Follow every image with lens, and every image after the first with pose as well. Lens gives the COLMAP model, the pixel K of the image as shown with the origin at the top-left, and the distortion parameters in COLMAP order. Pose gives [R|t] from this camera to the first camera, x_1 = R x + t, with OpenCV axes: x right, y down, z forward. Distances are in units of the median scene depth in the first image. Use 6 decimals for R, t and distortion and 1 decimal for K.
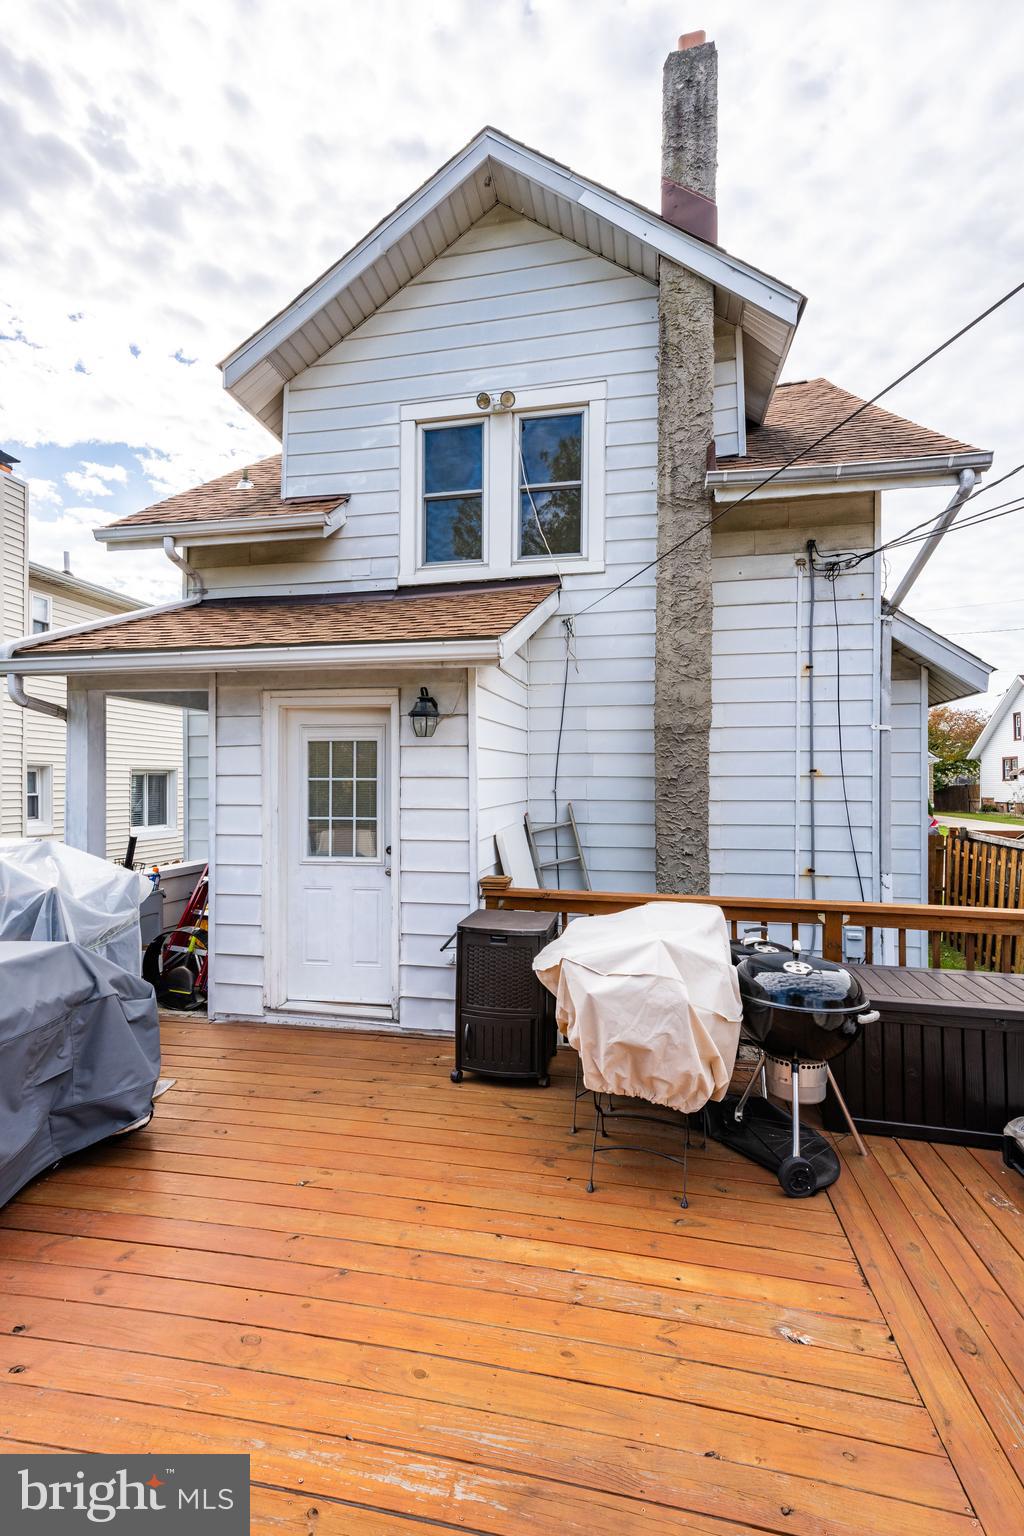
lens RADIAL K [[729.1, 0, 500.1], [0, 729.1, 784.9], [0, 0, 1]] dist [0.033519, 0.002543]
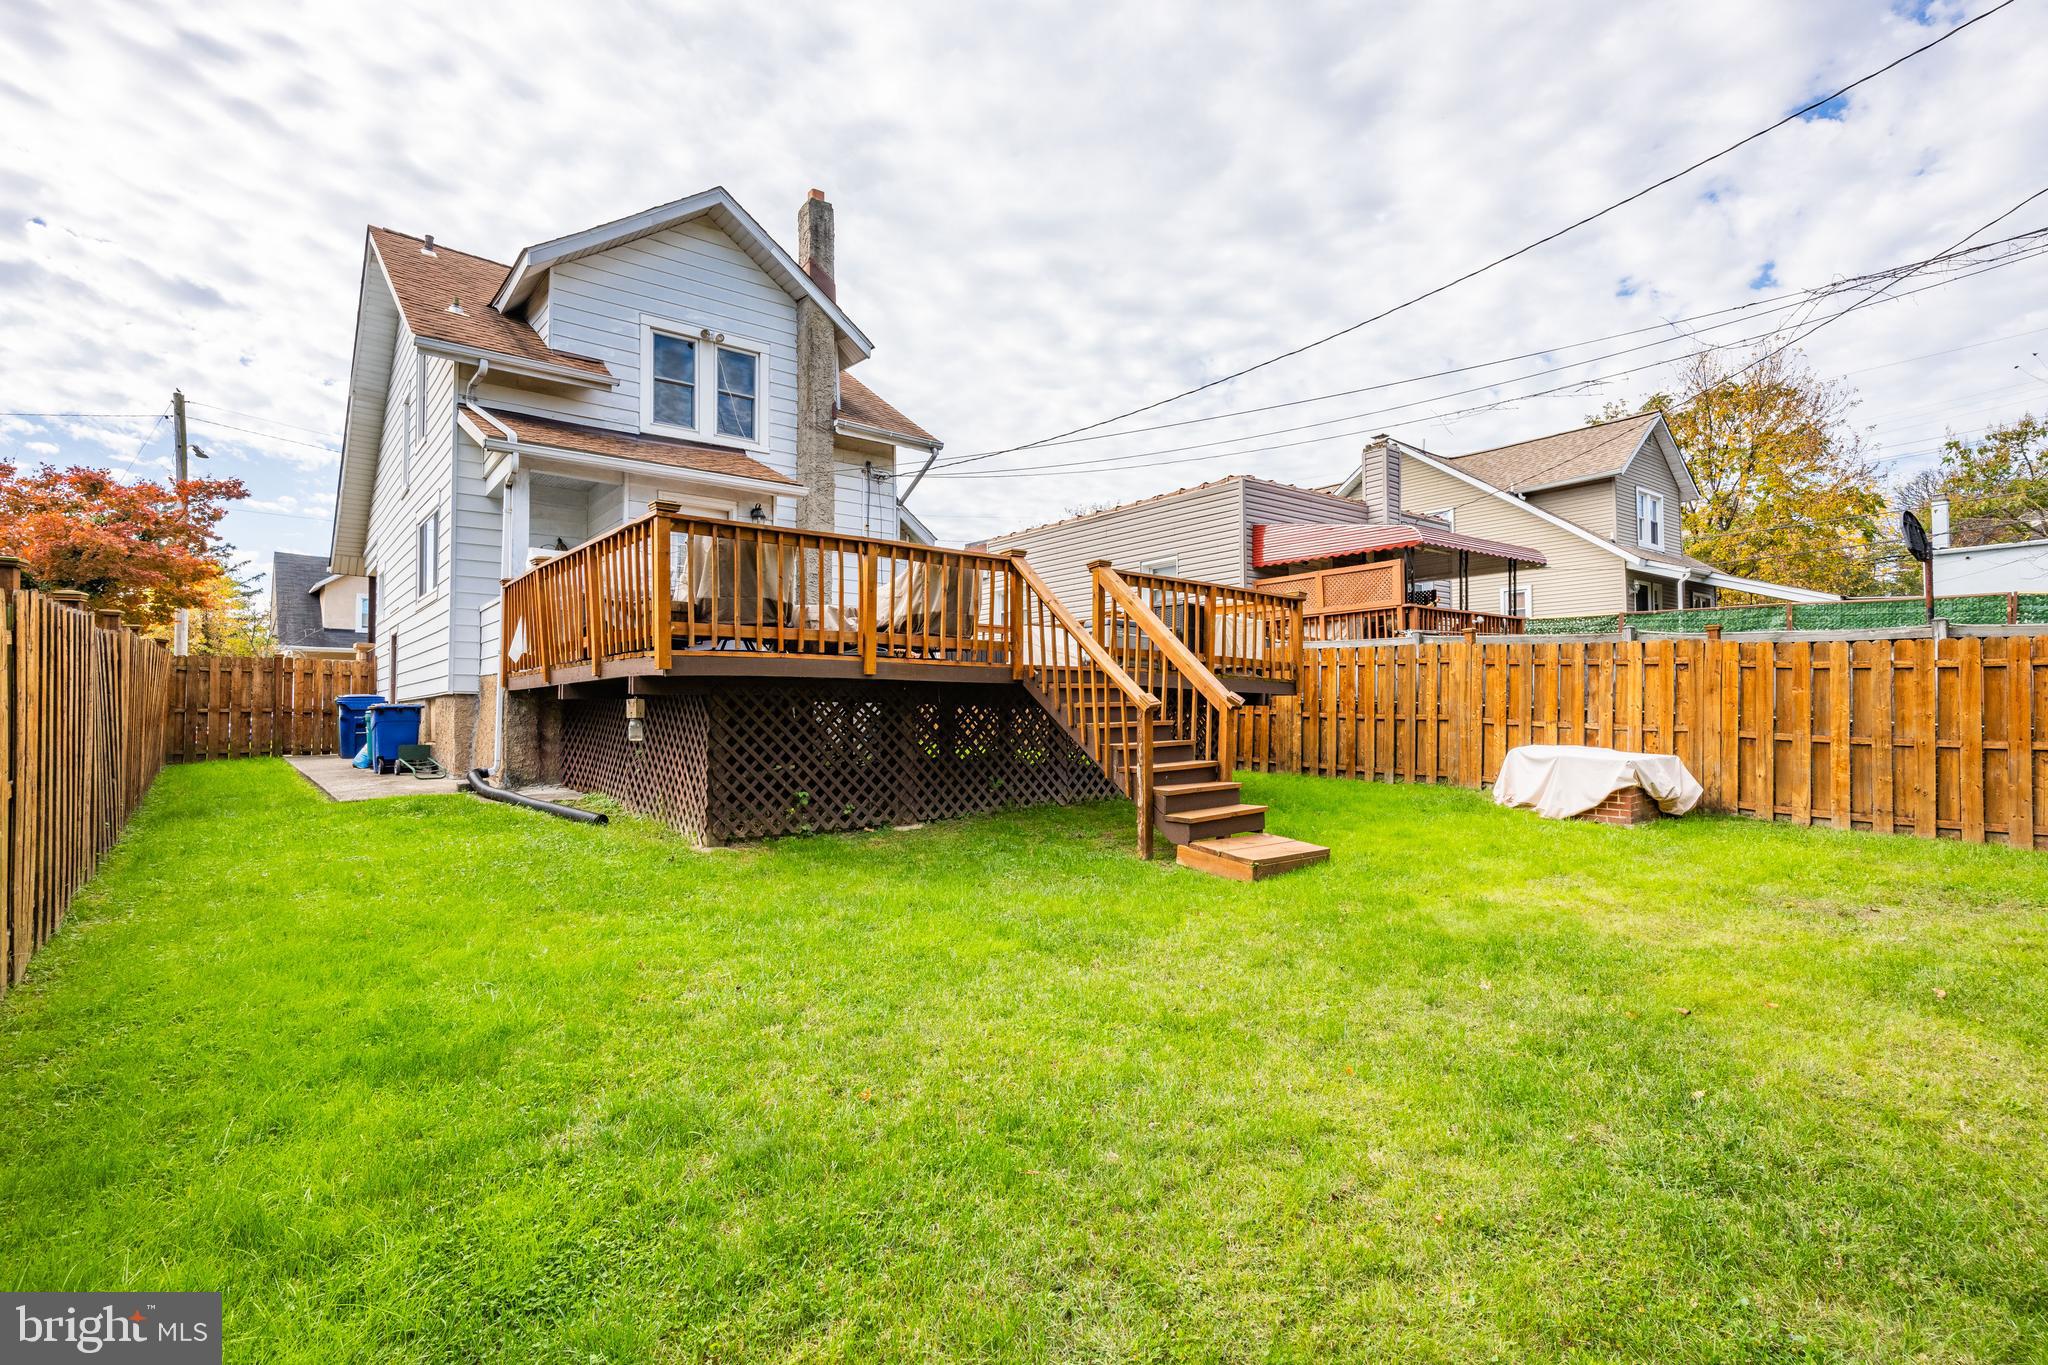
lens RADIAL K [[972.1, 0, 1002.4], [0, 972.1, 691.1], [0, 0, 1]] dist [0.033519, 0.002543]
pose [[0.658929, 0.020214, 0.751934, -1.278600], [0.002346, 0.999579, -0.028927, 0.353465], [-0.752202, 0.020825, 0.658604, -0.961942]]
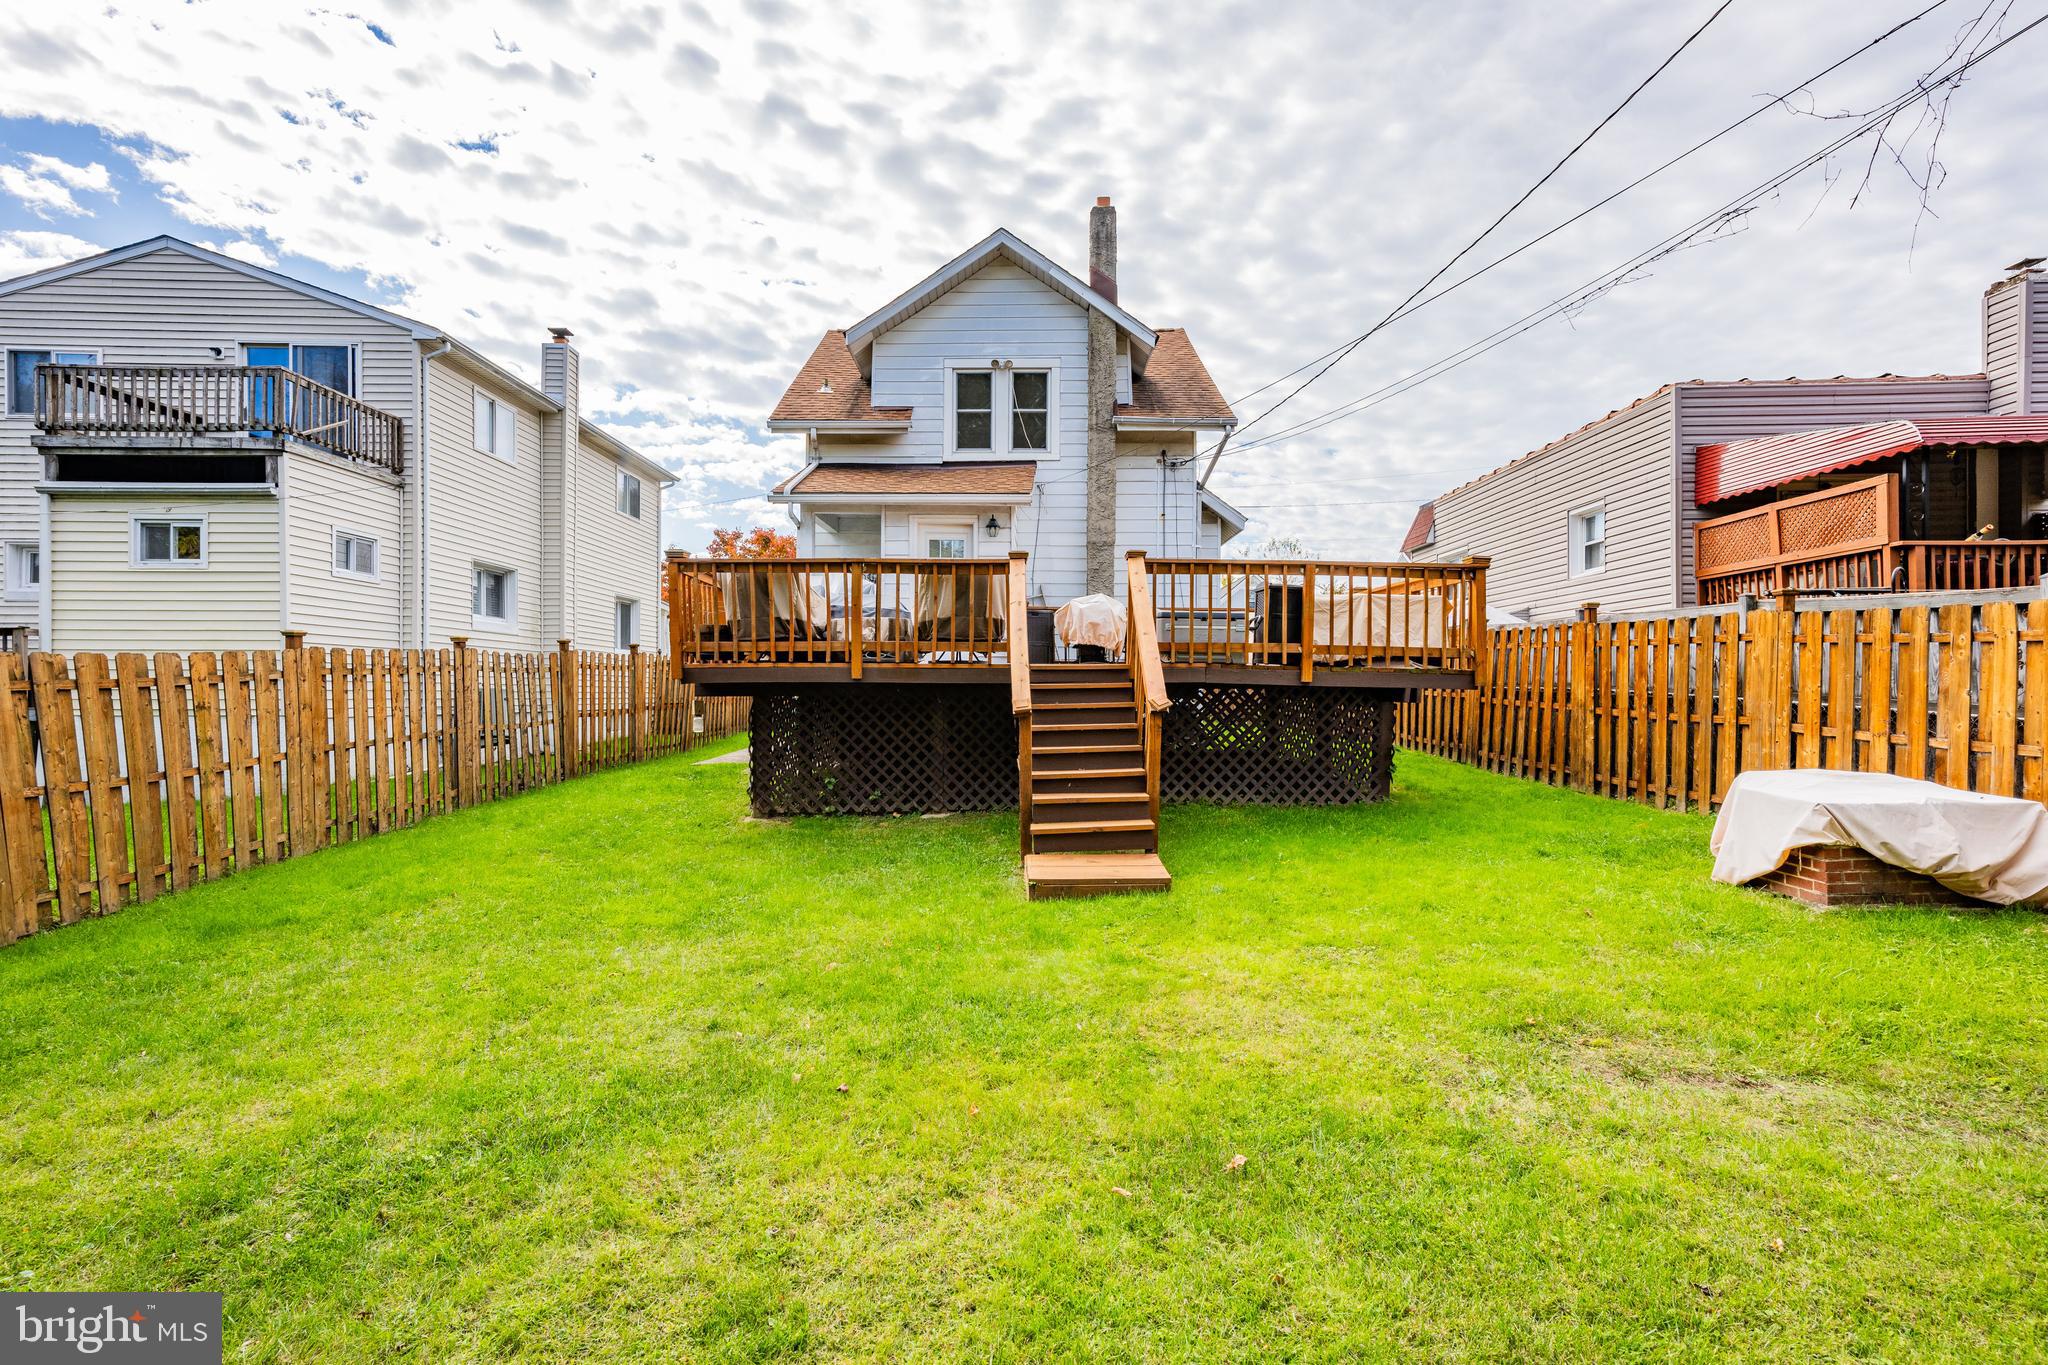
lens RADIAL K [[972.1, 0, 1019.4], [0, 972.1, 688.5], [0, 0, 1]] dist [0.033519, 0.002543]
pose [[0.981450, 0.001753, 0.191710, -0.453740], [-0.001150, 0.999994, -0.003259, 0.311898], [-0.191715, 0.002978, 0.981446, -1.476988]]
